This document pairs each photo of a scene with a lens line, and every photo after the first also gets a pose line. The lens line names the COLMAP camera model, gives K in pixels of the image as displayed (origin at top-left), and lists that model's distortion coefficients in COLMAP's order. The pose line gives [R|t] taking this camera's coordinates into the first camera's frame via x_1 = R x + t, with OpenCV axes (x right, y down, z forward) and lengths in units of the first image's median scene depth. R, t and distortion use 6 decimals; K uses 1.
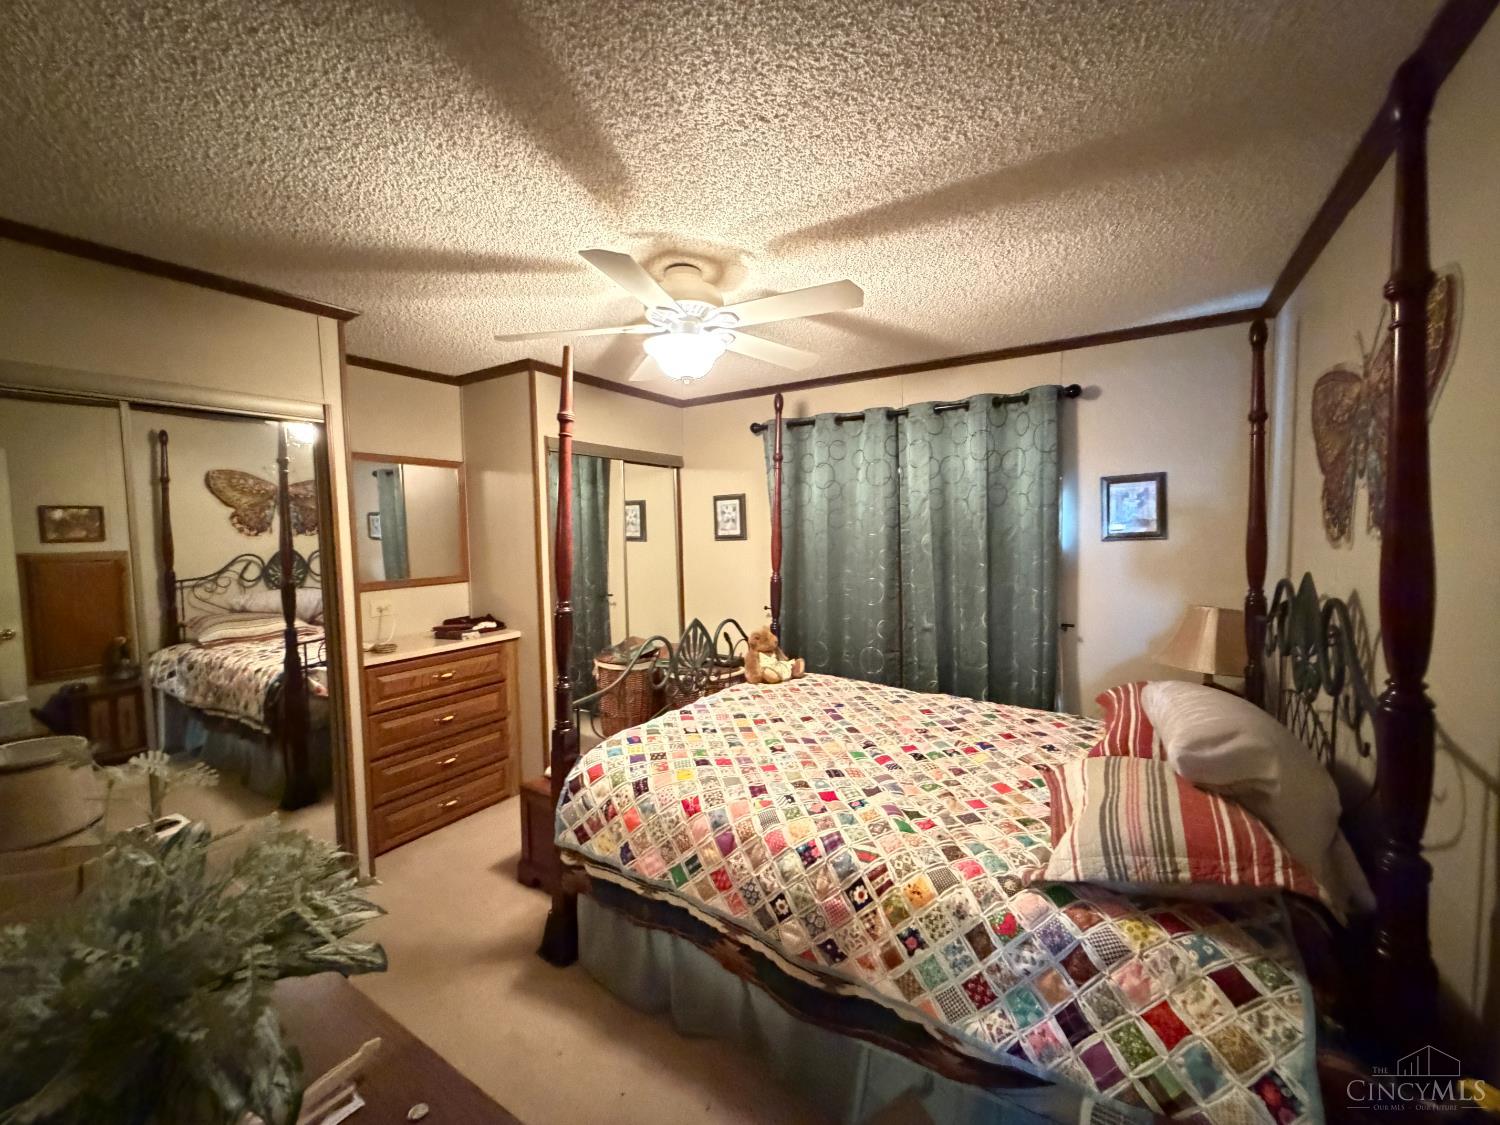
lens RADIAL K [[597.4, 0, 752.9], [0, 597.4, 559.9], [0, 0, 1]] dist [0.002055, 0.000026]
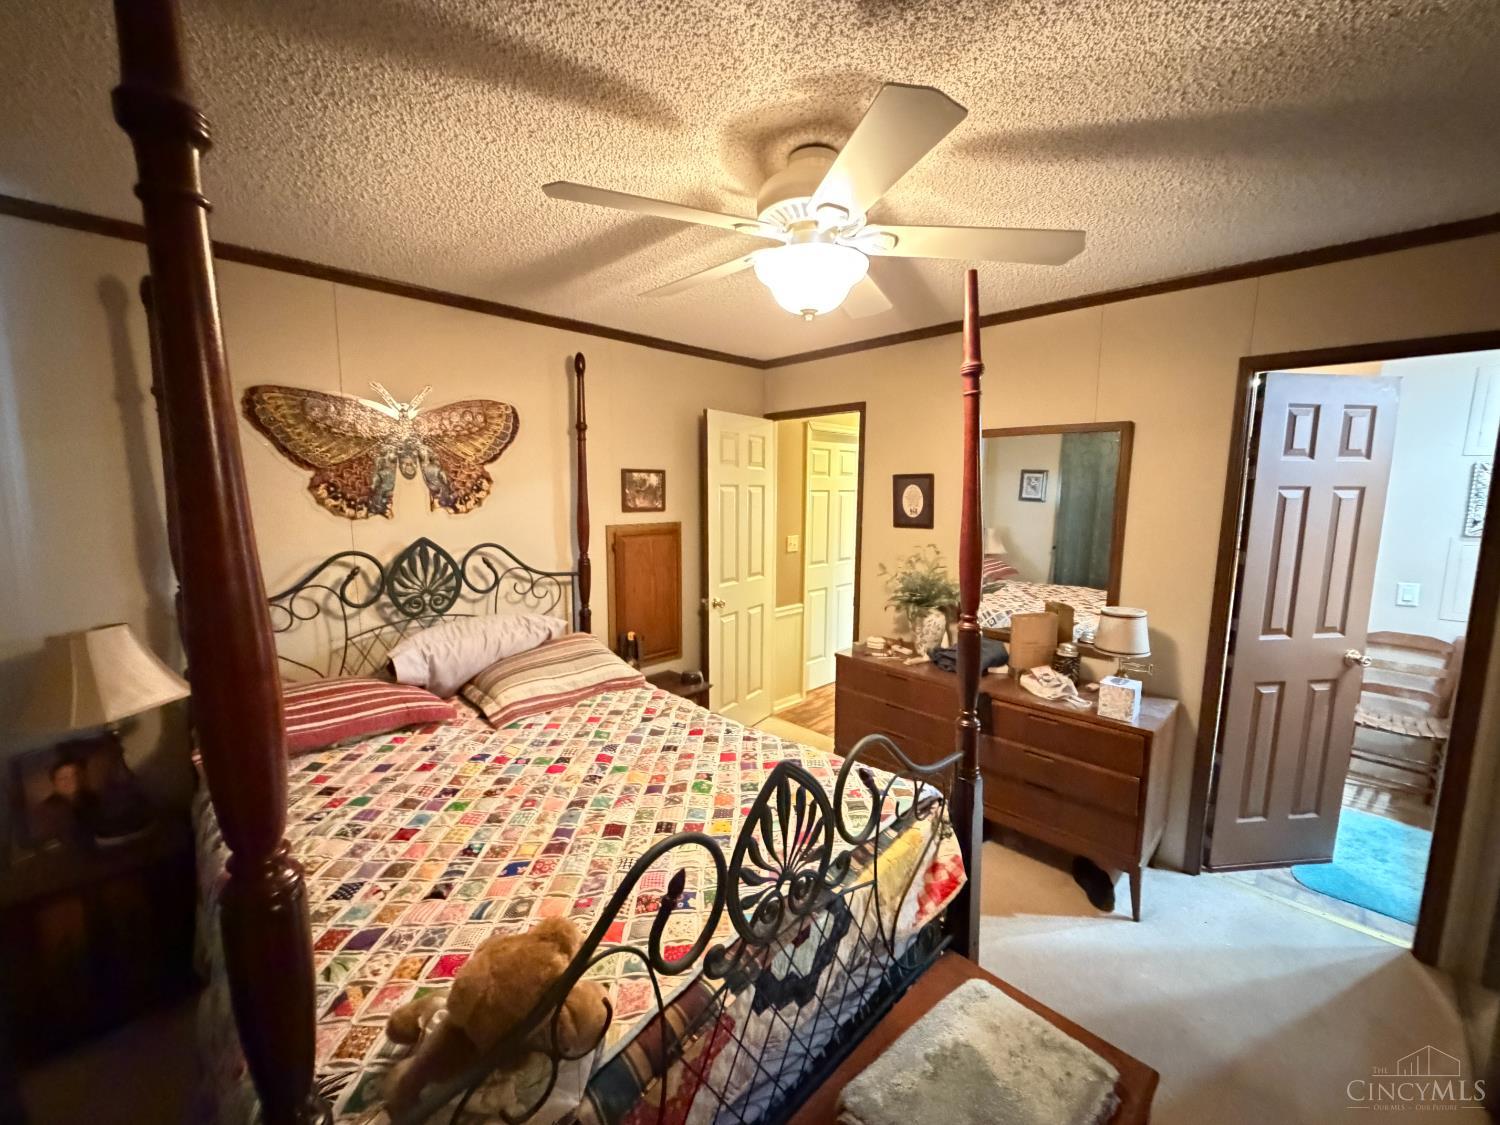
lens RADIAL K [[597.4, 0, 749.3], [0, 597.4, 564.5], [0, 0, 1]] dist [0.002055, 0.000026]
pose [[-0.973077, -0.020153, 0.229596, -0.205939], [0.023622, 0.982204, 0.186327, -0.132843], [-0.229265, 0.186734, -0.955284, 1.697378]]
